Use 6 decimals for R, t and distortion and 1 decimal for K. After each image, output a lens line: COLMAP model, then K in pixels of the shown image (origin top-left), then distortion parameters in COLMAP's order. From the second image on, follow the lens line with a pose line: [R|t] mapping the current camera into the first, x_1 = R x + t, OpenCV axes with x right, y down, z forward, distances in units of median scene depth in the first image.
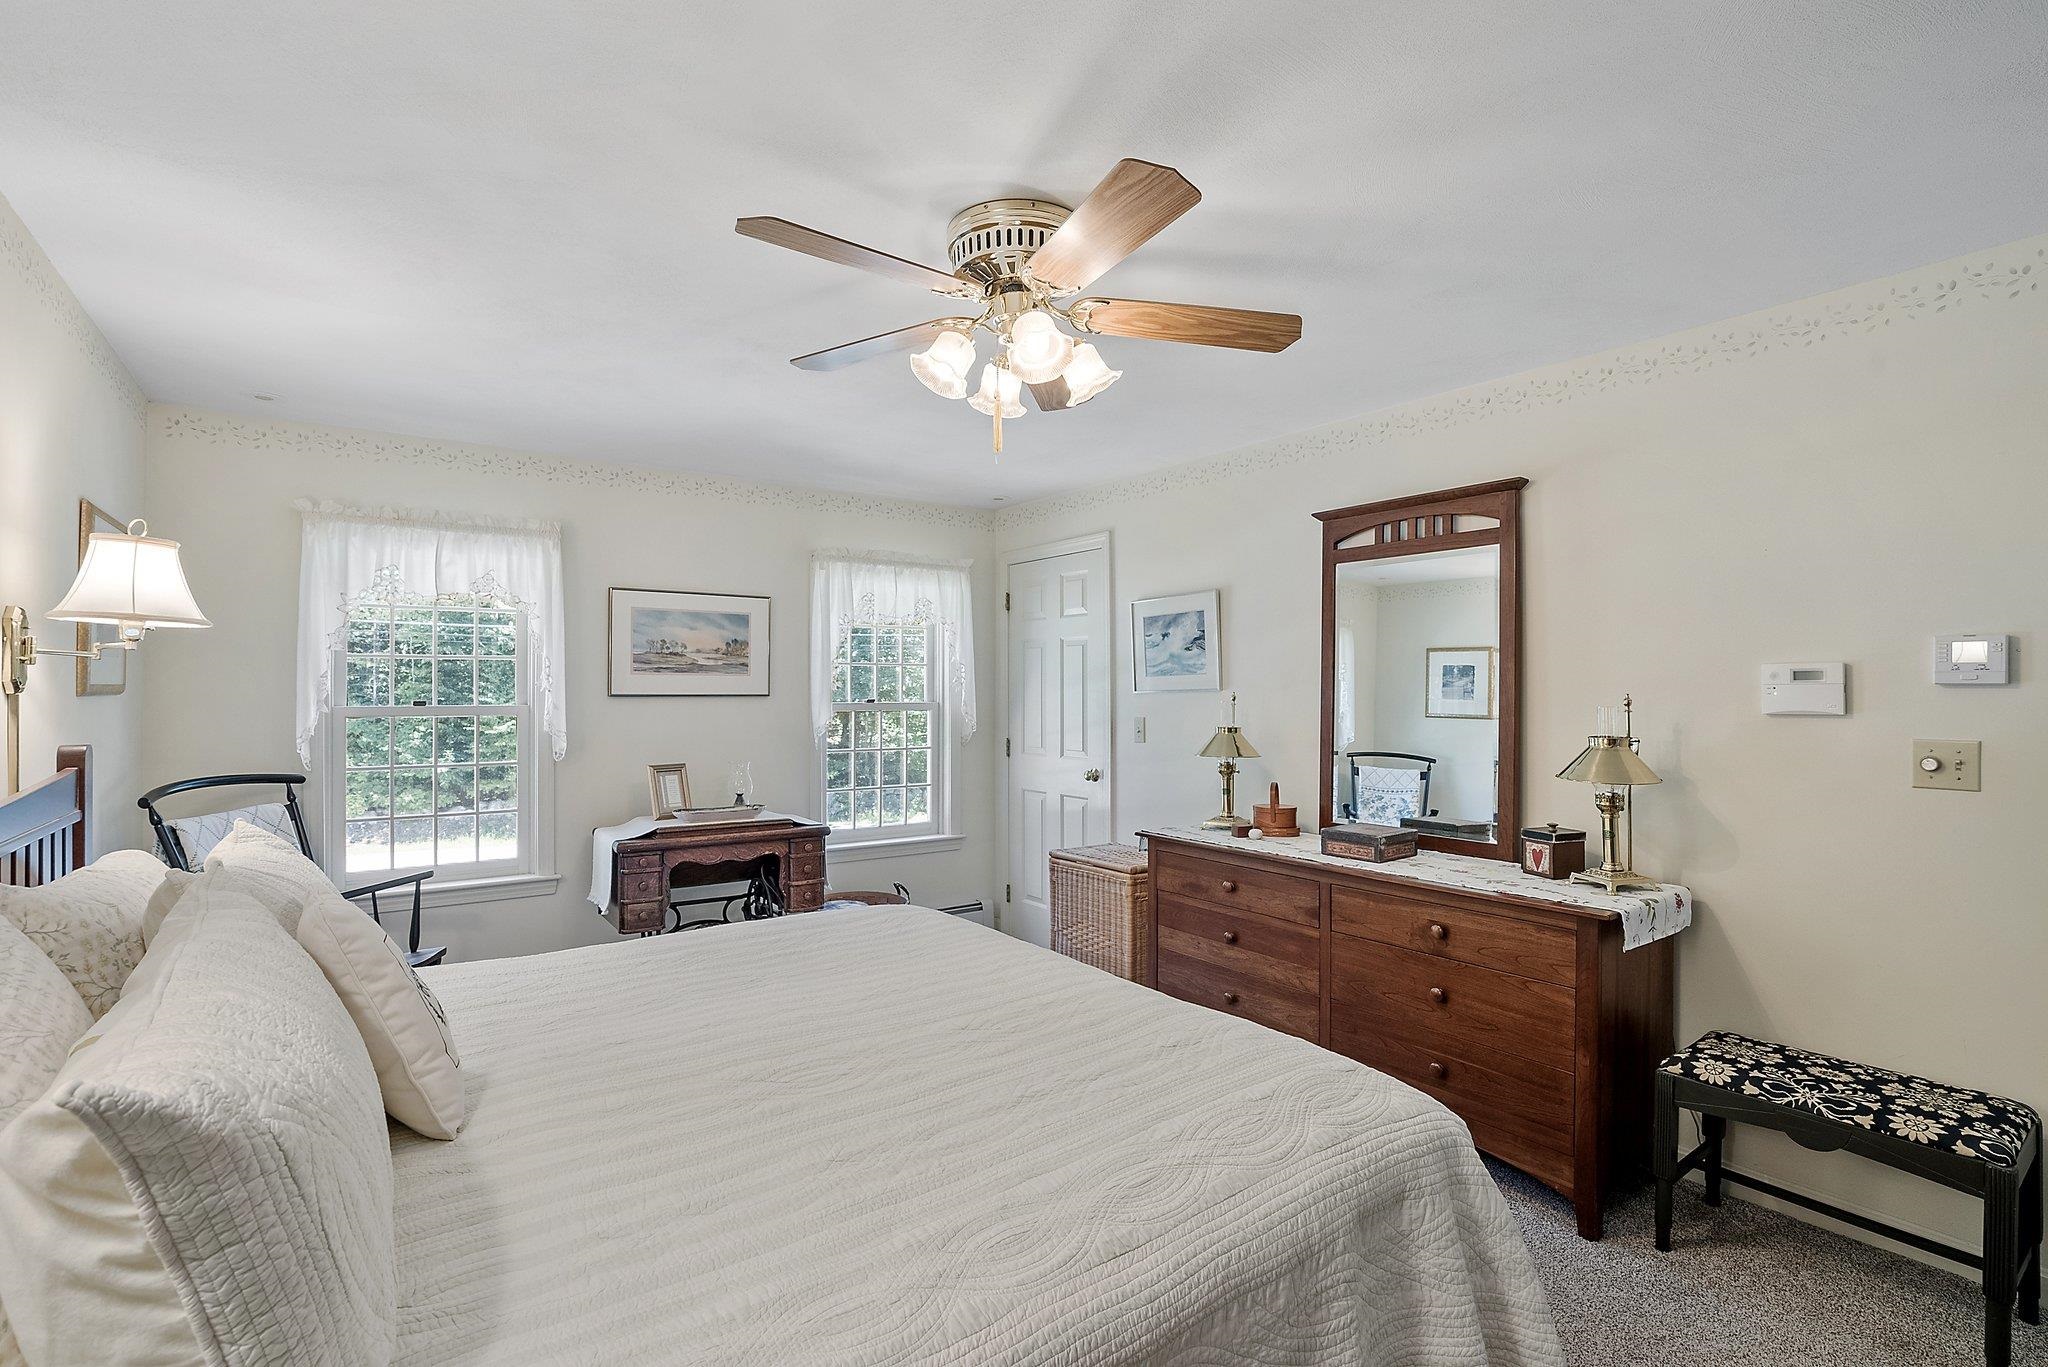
lens RADIAL K [[941.9, 0, 1035.4], [0, 941.9, 691.5], [0, 0, 1]] dist [-0.065005, 0.025701]
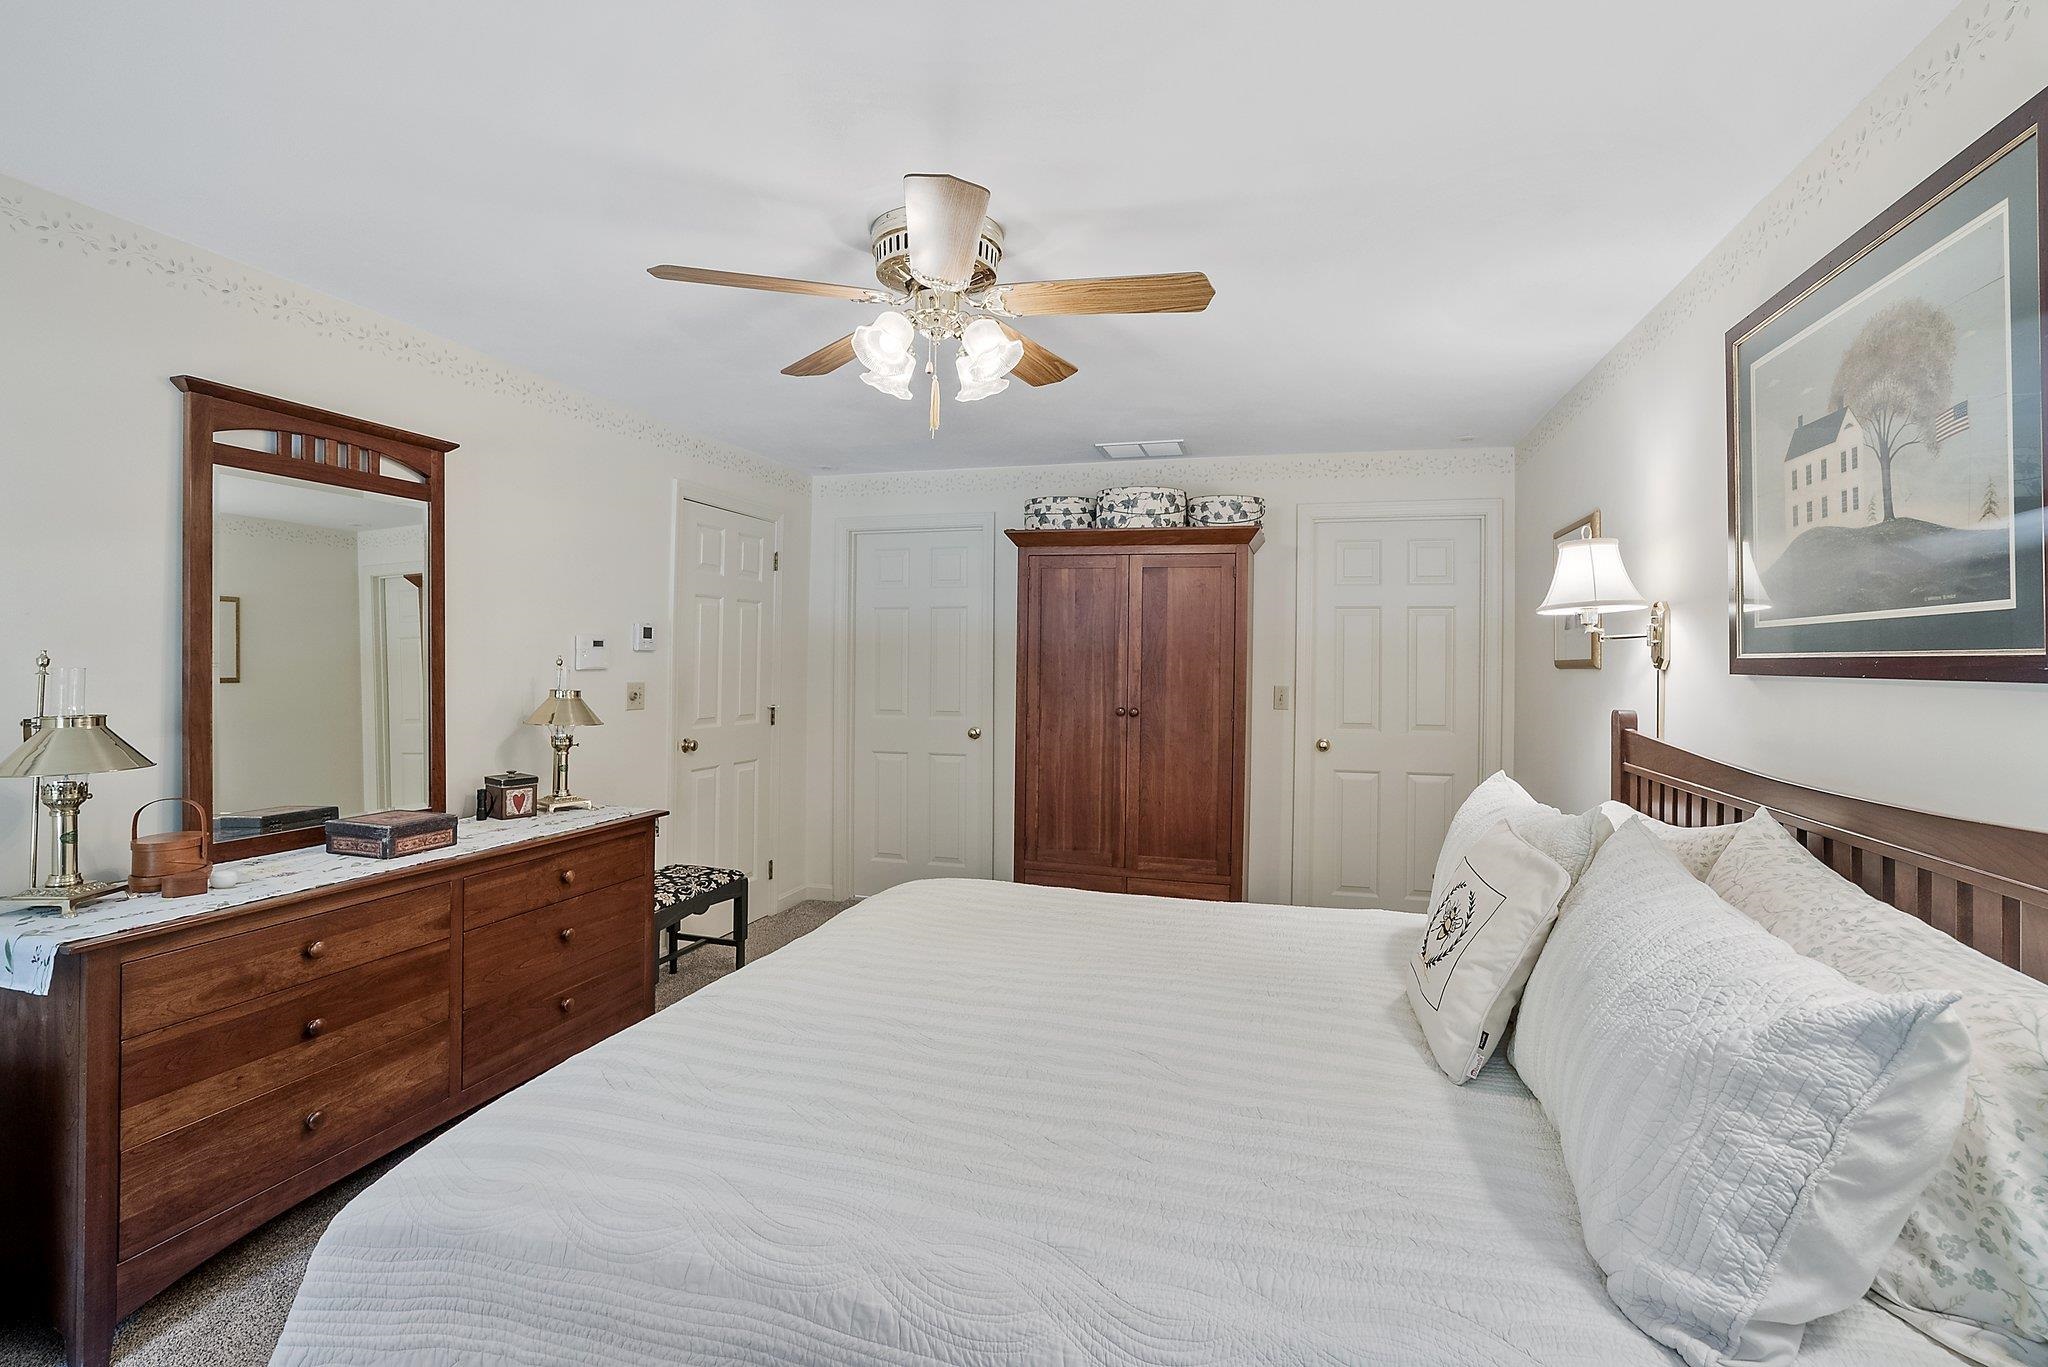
lens RADIAL K [[941.9, 0, 1035.4], [0, 941.9, 691.5], [0, 0, 1]] dist [-0.065005, 0.025701]
pose [[-0.622370, -0.025506, 0.782307, -0.650832], [0.002896, 0.999387, 0.034888, 0.008178], [-0.782717, 0.023978, -0.621915, 1.091316]]
